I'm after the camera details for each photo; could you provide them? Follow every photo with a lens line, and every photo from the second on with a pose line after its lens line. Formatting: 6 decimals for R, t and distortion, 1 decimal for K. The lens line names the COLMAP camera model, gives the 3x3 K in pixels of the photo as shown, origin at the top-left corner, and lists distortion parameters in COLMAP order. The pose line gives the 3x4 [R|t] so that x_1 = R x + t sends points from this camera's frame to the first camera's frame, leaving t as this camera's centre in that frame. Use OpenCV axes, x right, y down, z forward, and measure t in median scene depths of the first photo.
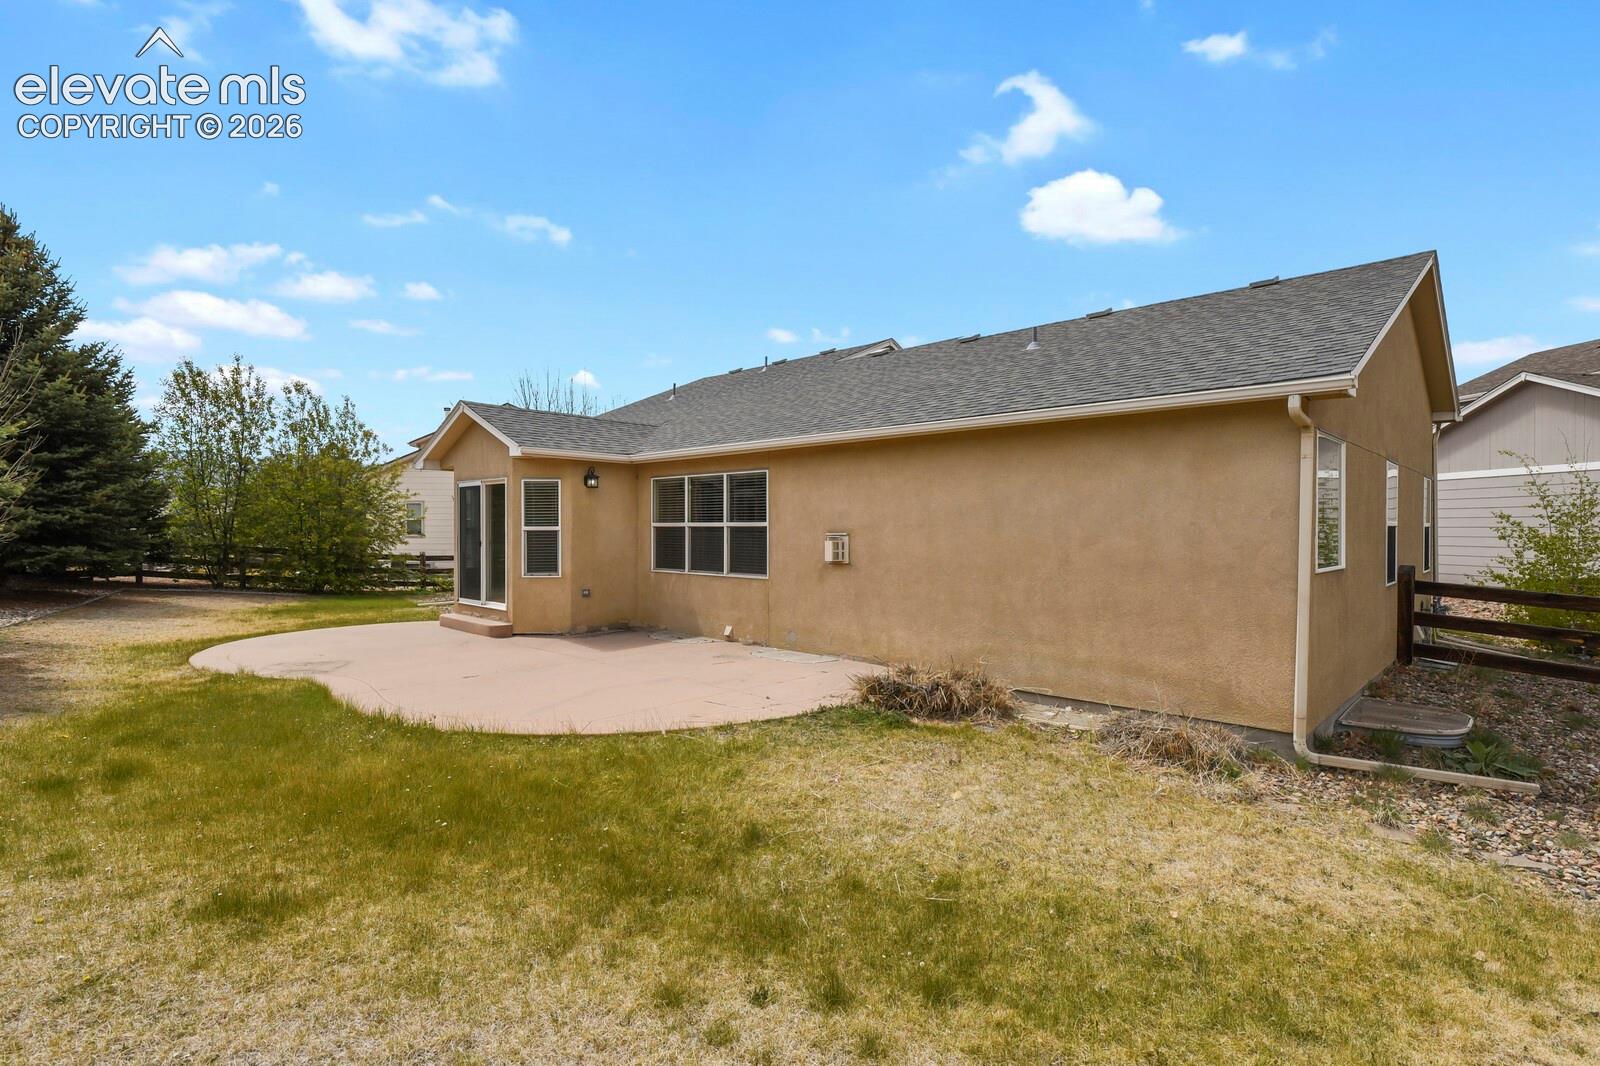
lens RADIAL K [[769.8, 0, 798.6], [0, 769.8, 535.4], [0, 0, 1]] dist [0.001172, -0.000334]
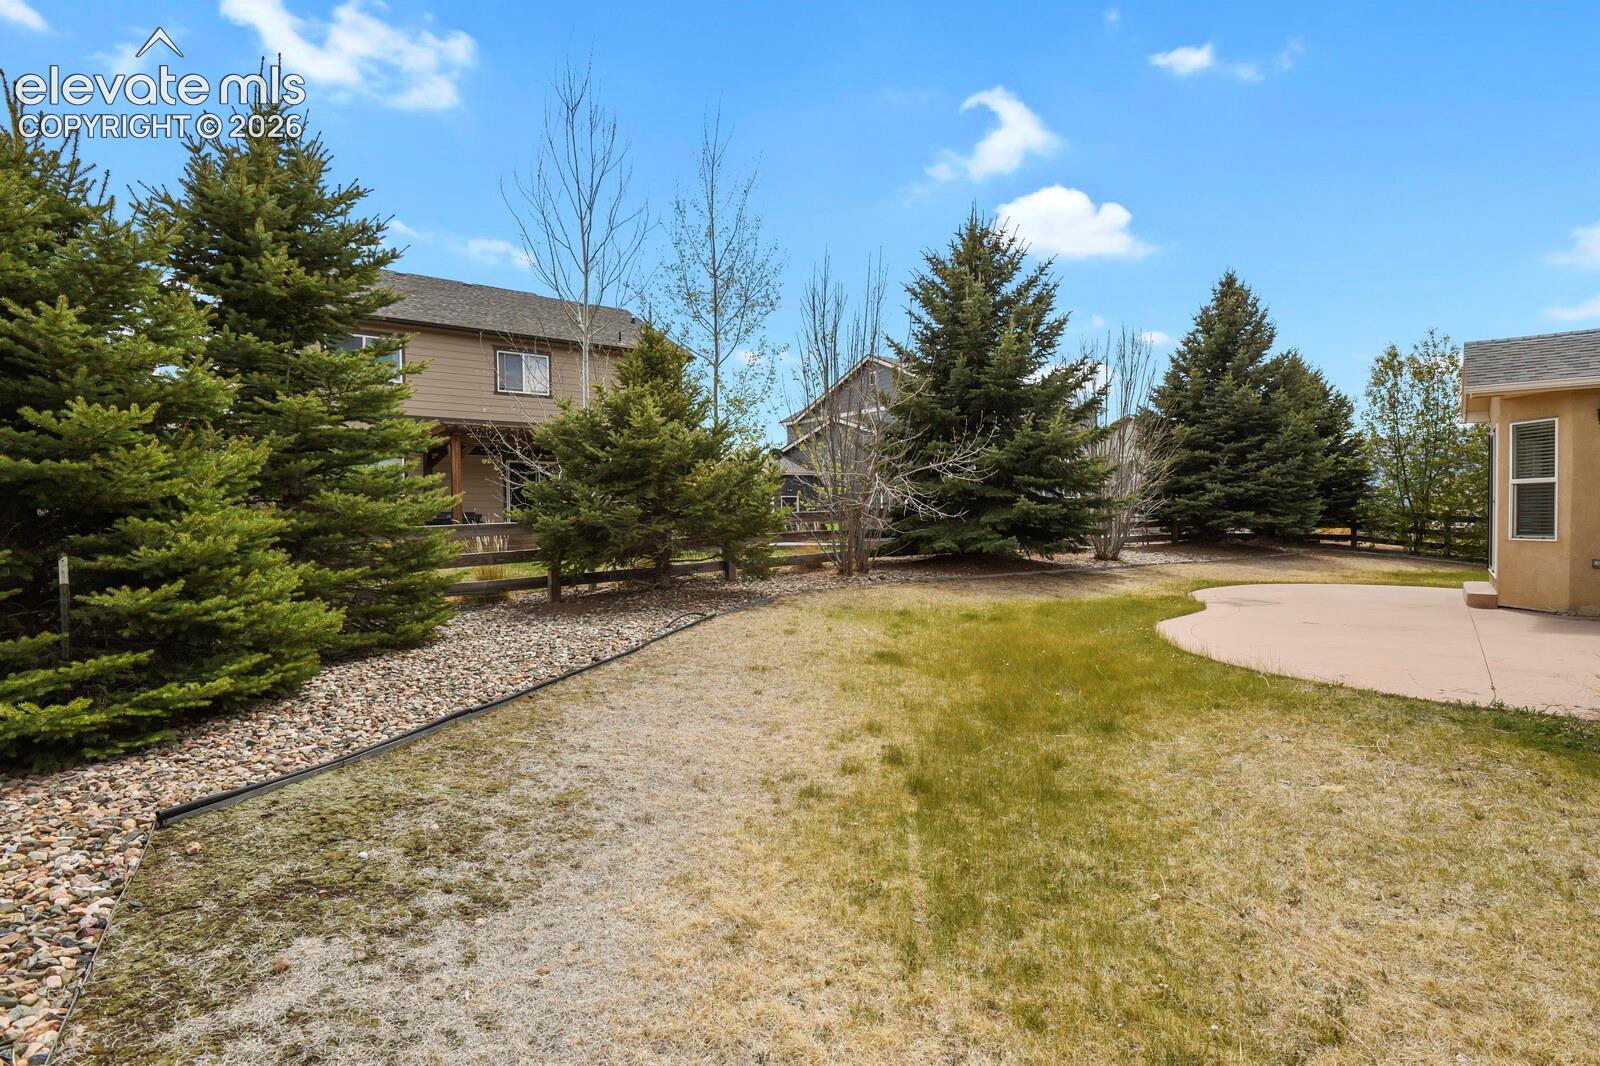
lens RADIAL K [[769.8, 0, 798.5], [0, 769.8, 529.1], [0, 0, 1]] dist [0.001172, -0.000334]
pose [[0.068889, 0.016417, -0.997489, 0.342309], [0.001696, 0.999861, 0.016573, 0.021967], [0.997623, -0.002834, 0.068852, 0.134867]]
